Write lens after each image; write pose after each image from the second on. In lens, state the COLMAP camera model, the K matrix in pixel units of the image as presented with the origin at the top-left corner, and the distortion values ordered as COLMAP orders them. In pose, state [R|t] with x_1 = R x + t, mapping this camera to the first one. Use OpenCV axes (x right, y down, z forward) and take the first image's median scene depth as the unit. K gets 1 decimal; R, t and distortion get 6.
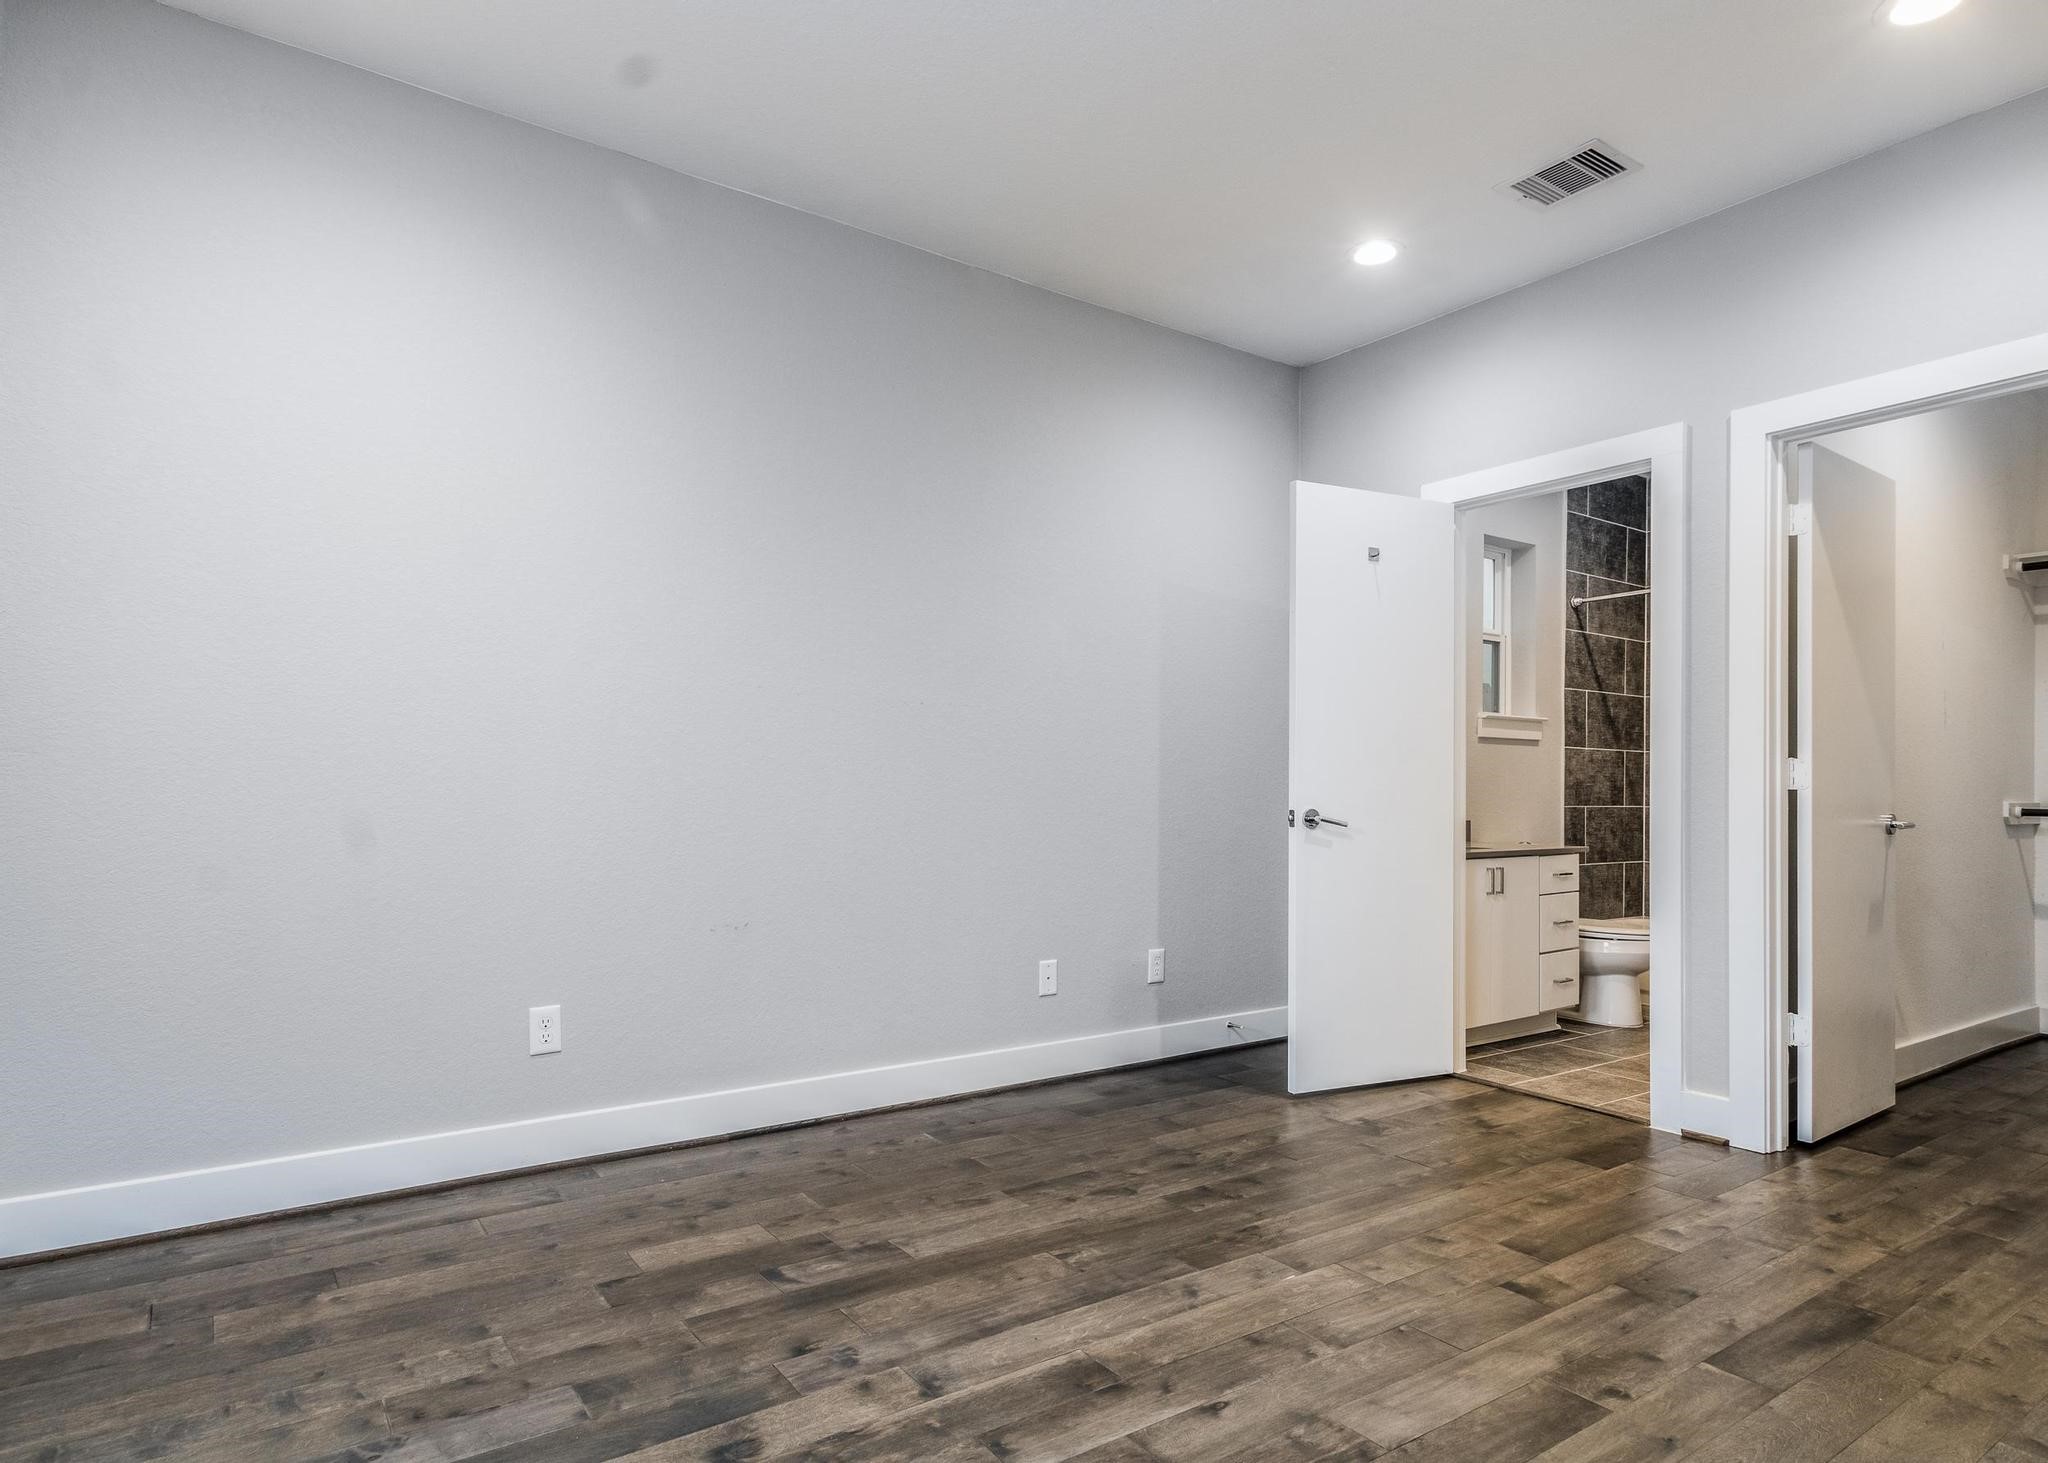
lens RADIAL K [[1084.5, 0, 1024.0], [0, 1084.5, 731.5], [0, 0, 1]] dist [0.004362, 0.000061]
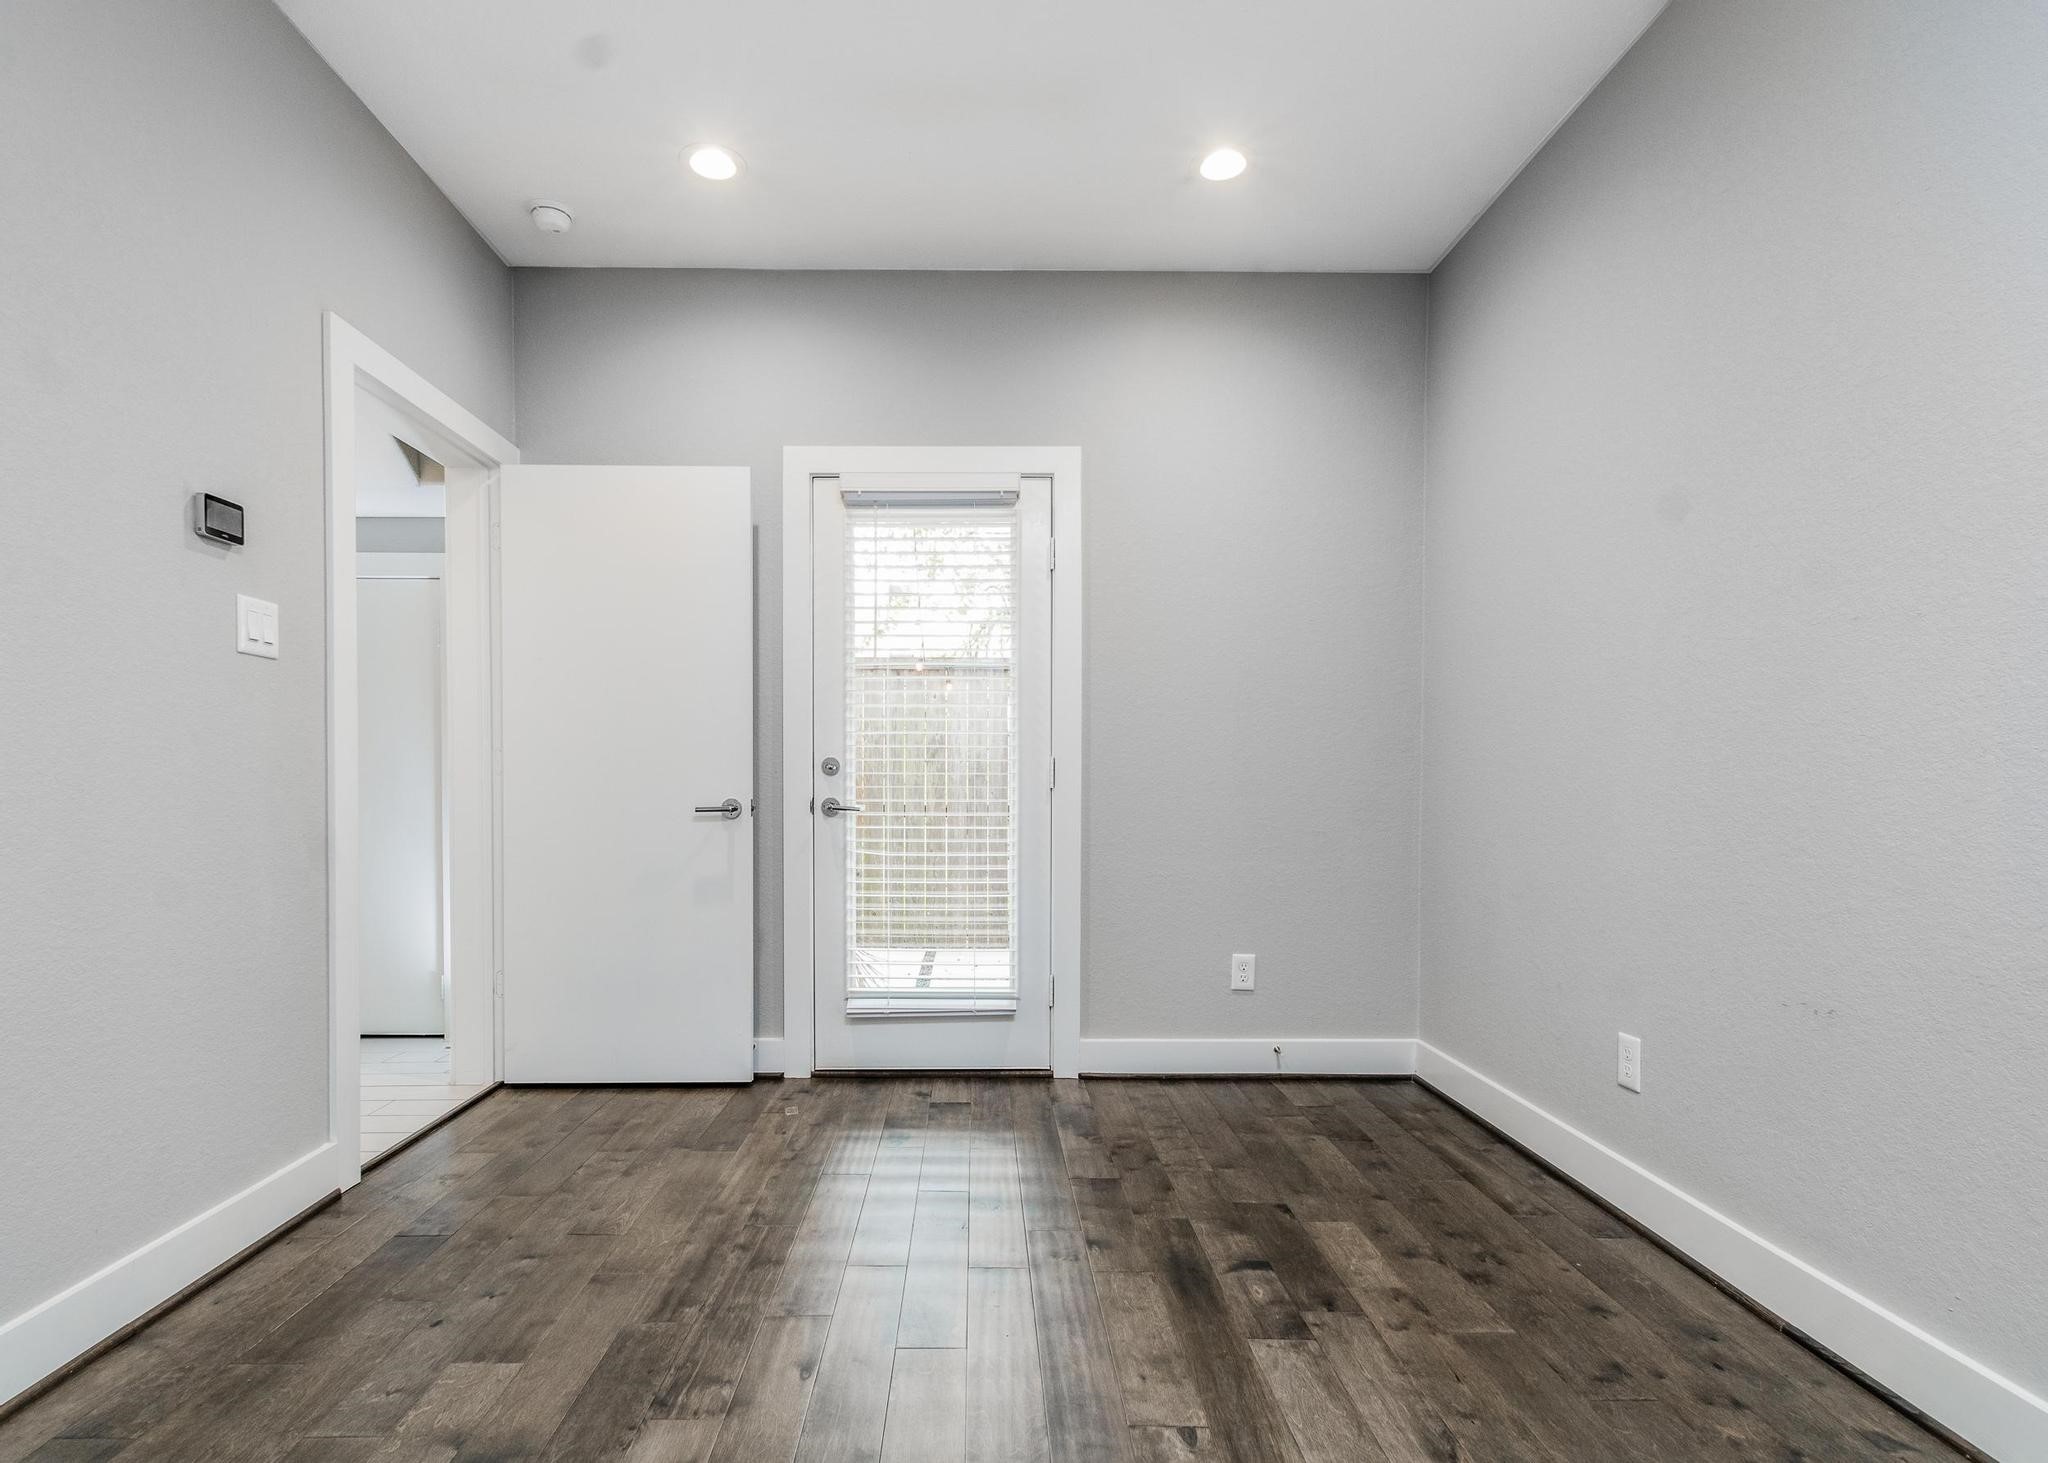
lens RADIAL K [[1011.0, 0, 1024.0], [0, 1011.0, 731.5], [0, 0, 1]] dist [0.001583, 0.000405]
pose [[-0.526256, -0.052024, -0.848733, 0.742214], [0.033283, 0.996102, -0.081695, 0.067451], [0.849675, -0.071241, -0.522472, 1.378212]]
